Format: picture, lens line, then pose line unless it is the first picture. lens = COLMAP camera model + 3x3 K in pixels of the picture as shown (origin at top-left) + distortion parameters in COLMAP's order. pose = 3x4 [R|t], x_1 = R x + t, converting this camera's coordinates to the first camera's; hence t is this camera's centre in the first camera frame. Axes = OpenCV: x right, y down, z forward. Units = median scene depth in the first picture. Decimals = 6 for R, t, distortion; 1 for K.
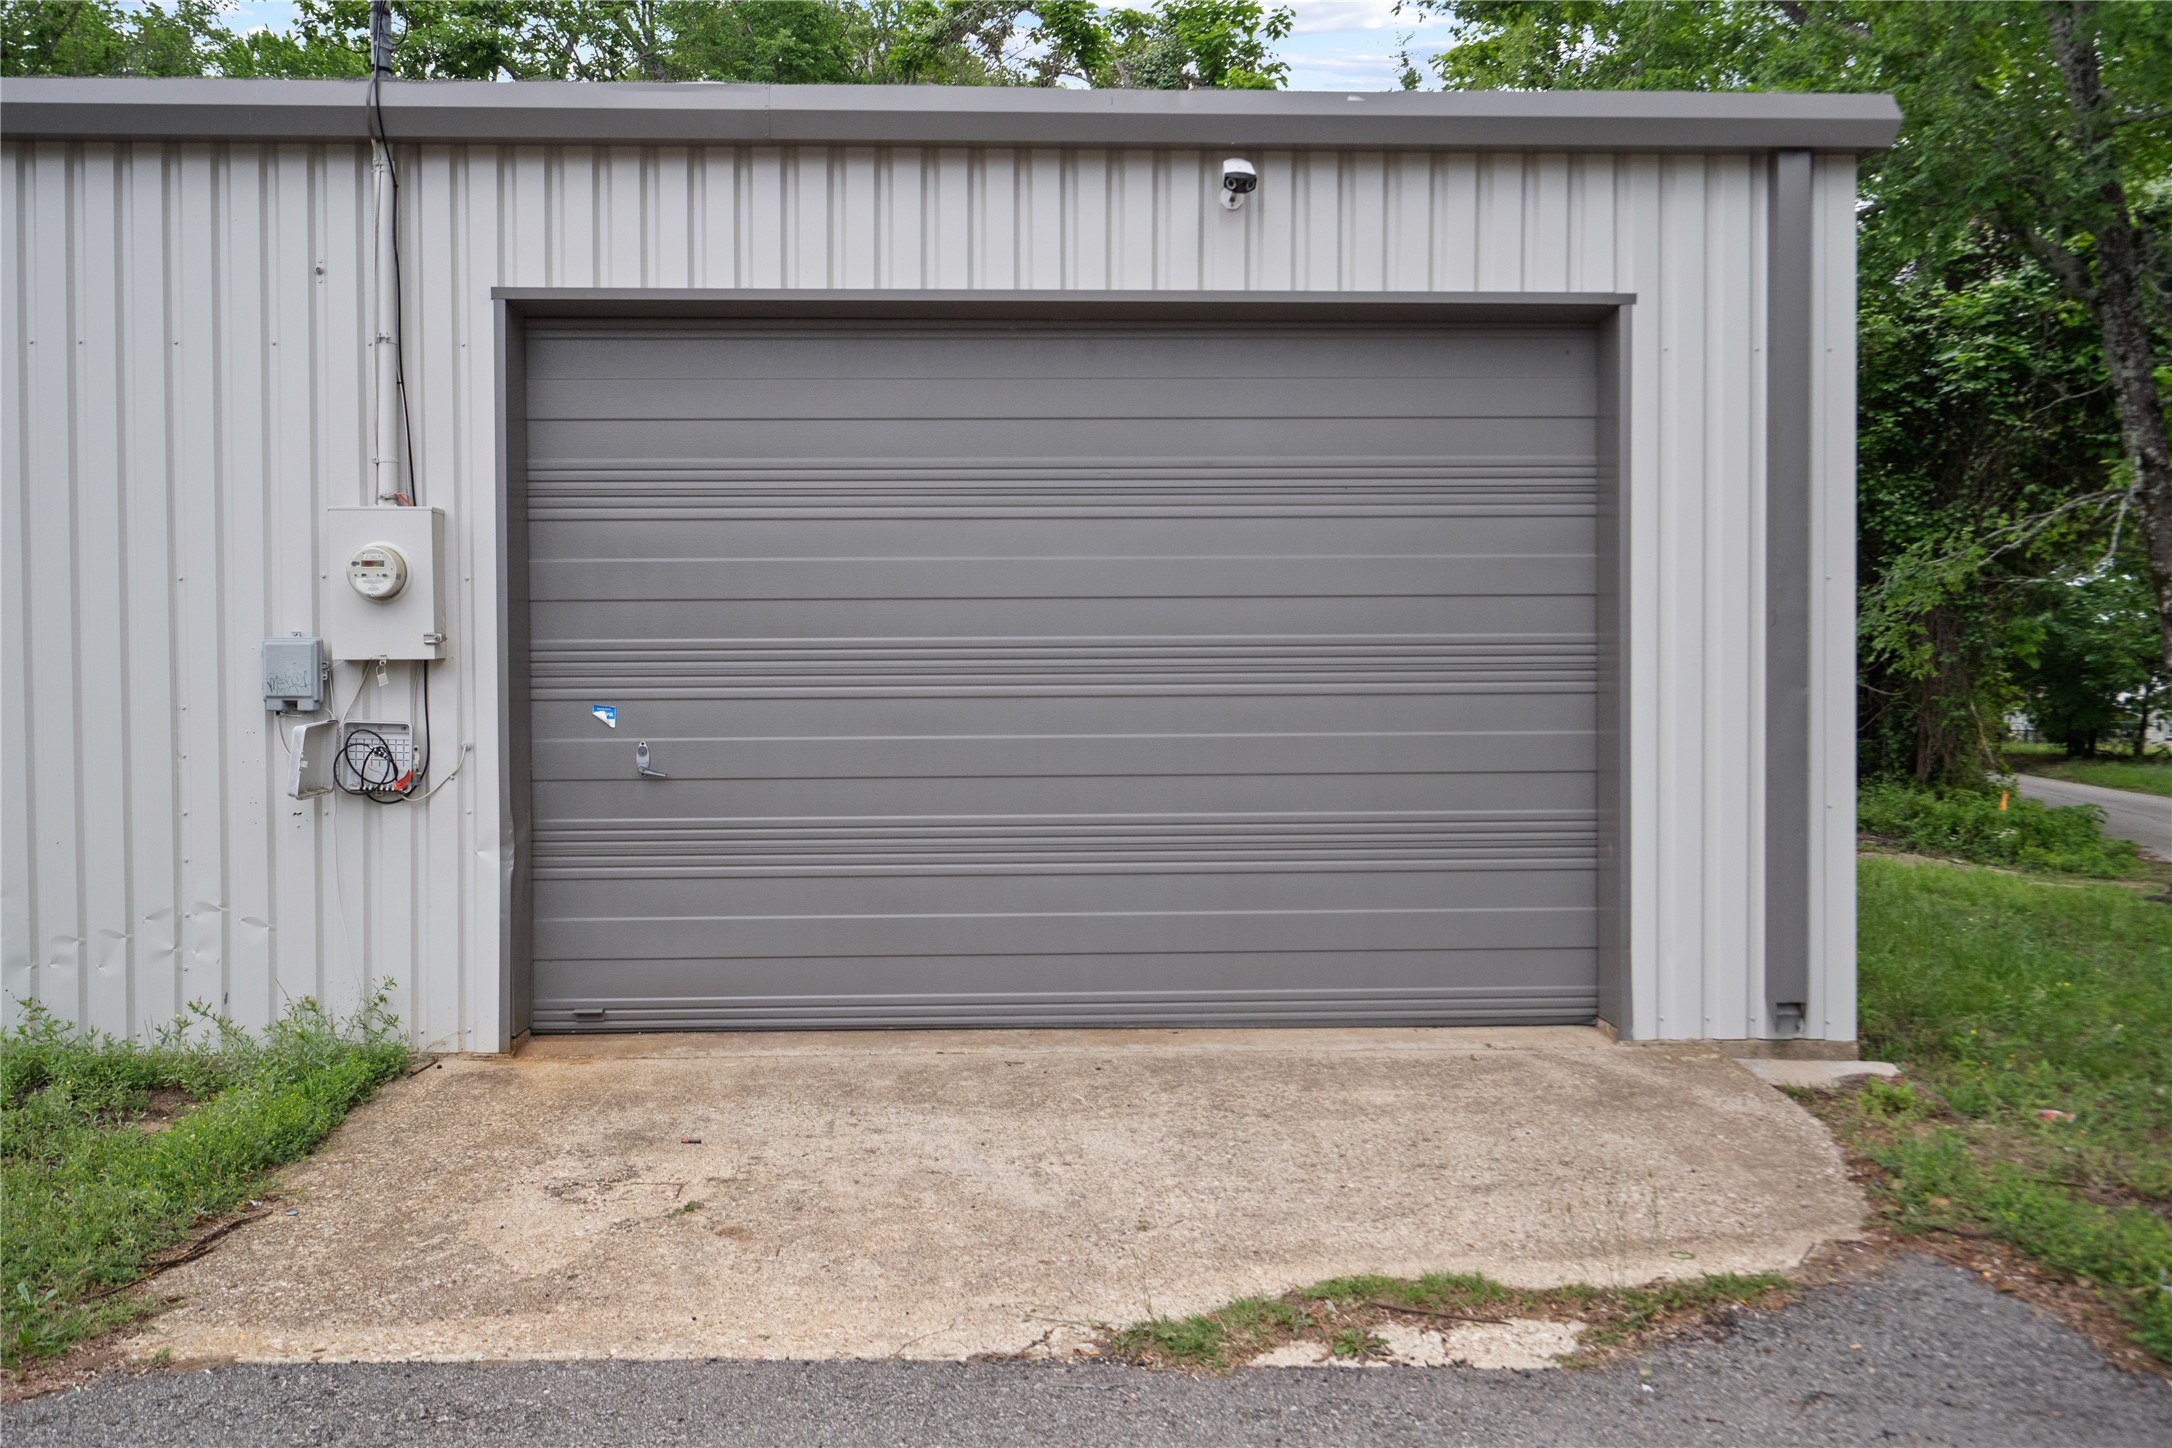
lens RADIAL K [[1887.8, 0, 1086.0], [0, 1887.8, 724.0], [0, 0, 1]] dist [0.002454, 0.000855]
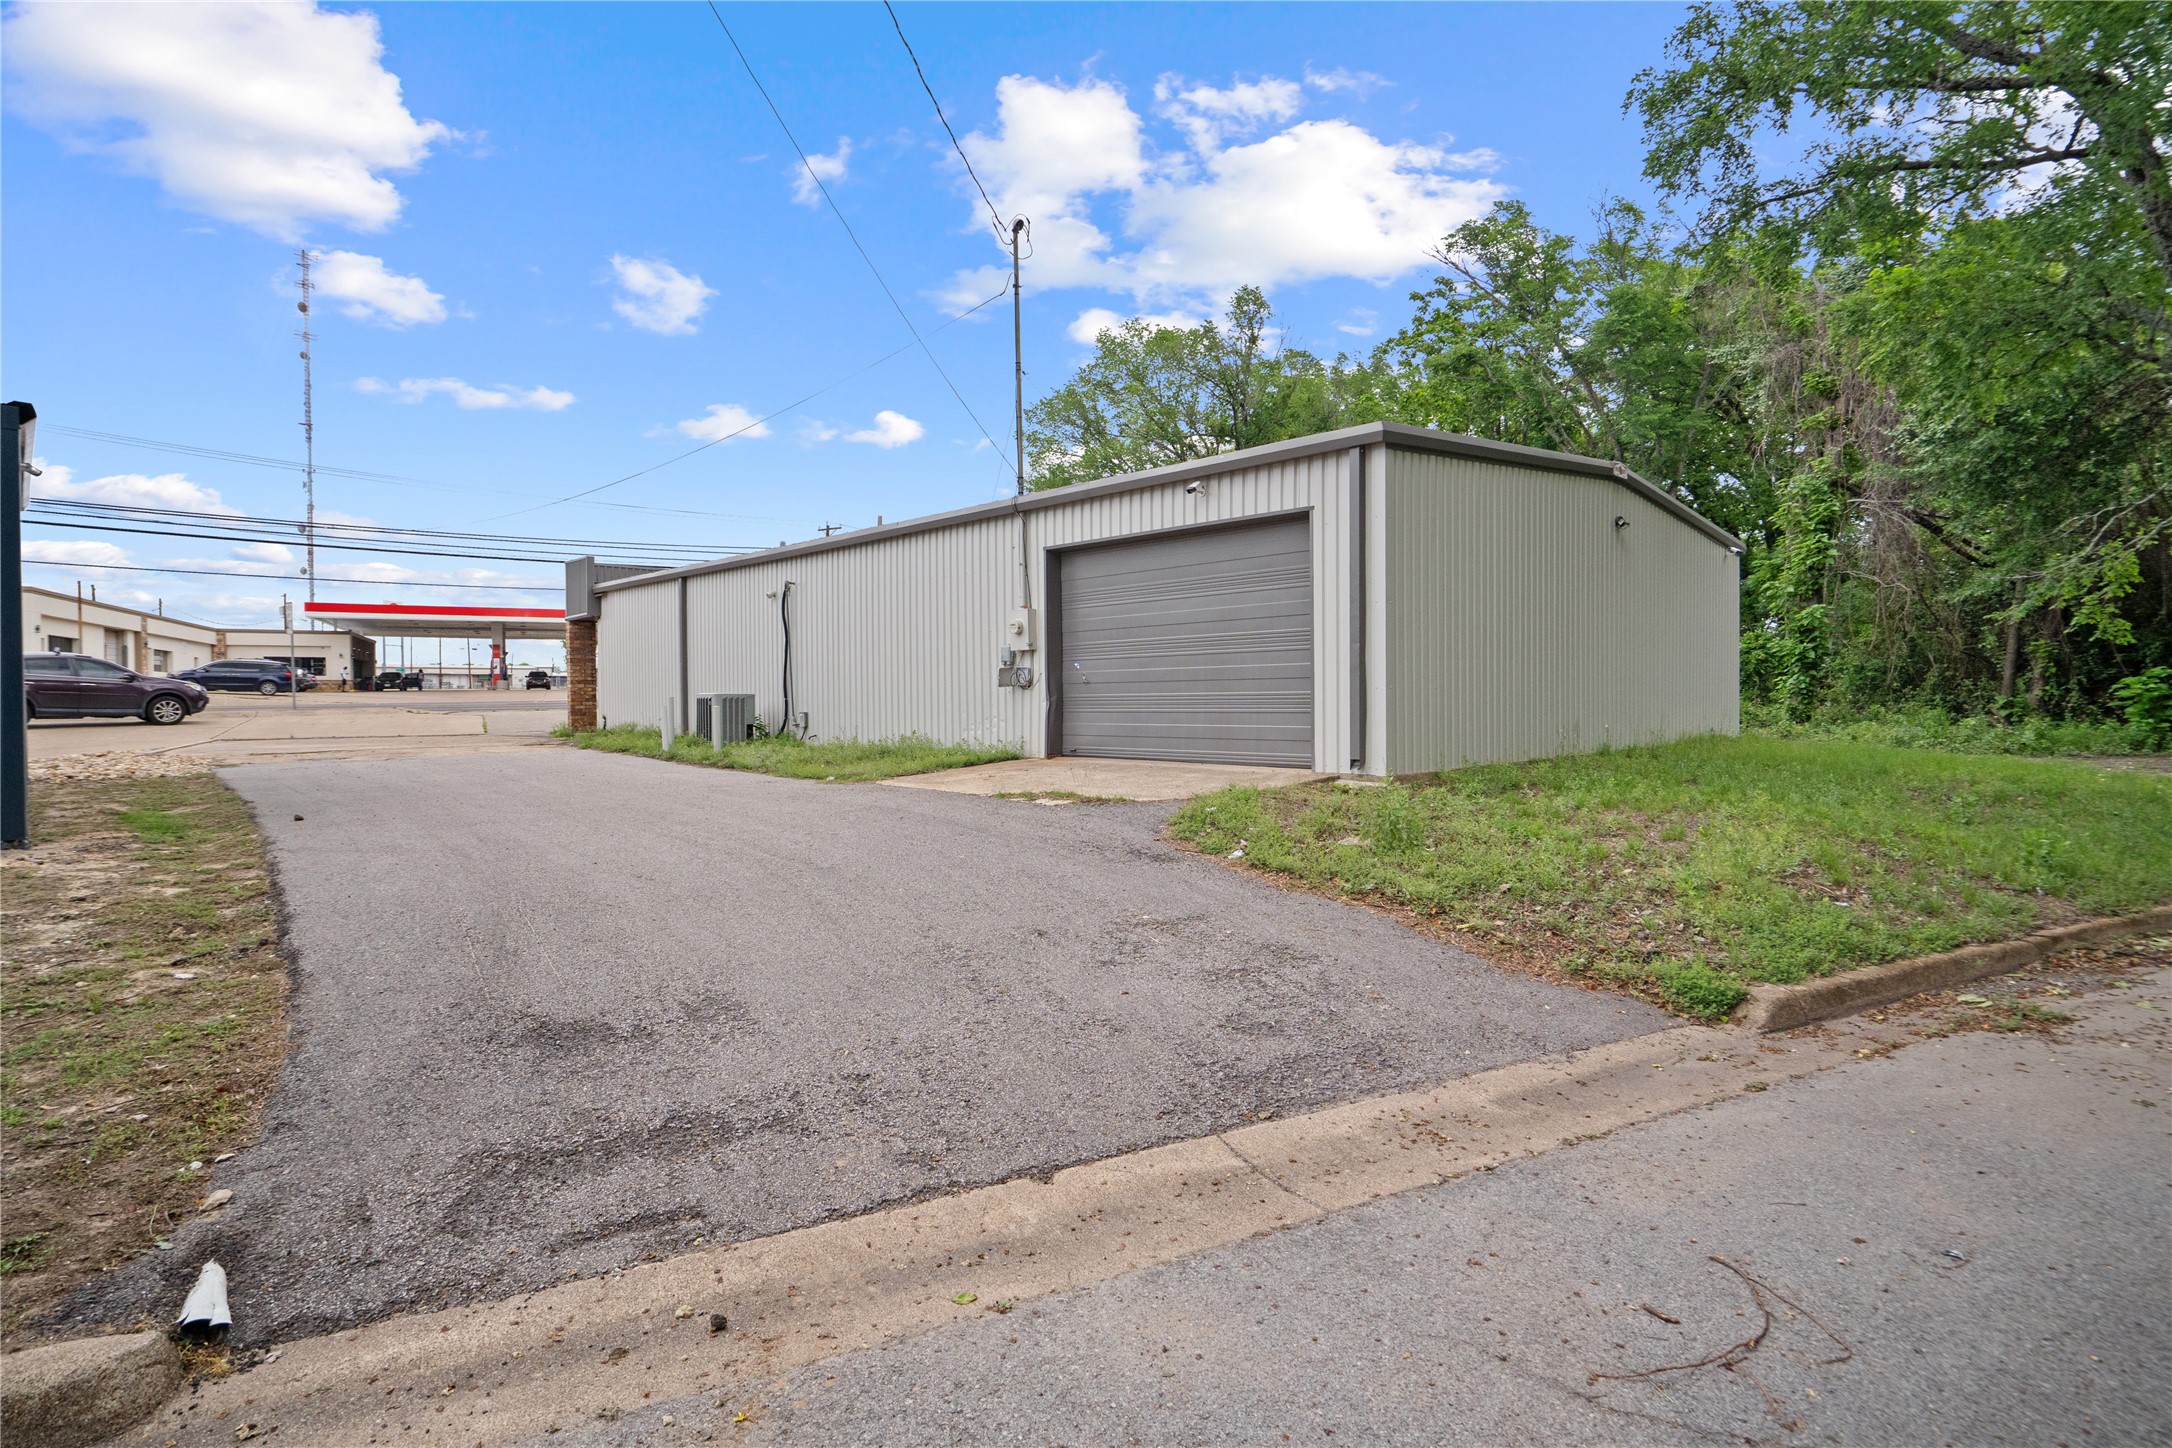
lens RADIAL K [[1094.4, 0, 1080.2], [0, 1094.4, 751.1], [0, 0, 1]] dist [0.001246, 0.000547]
pose [[0.664383, 0.035109, -0.746568, 1.295092], [-0.018378, 0.999361, 0.030642, 0.095013], [0.747167, -0.006638, 0.664604, -0.350915]]
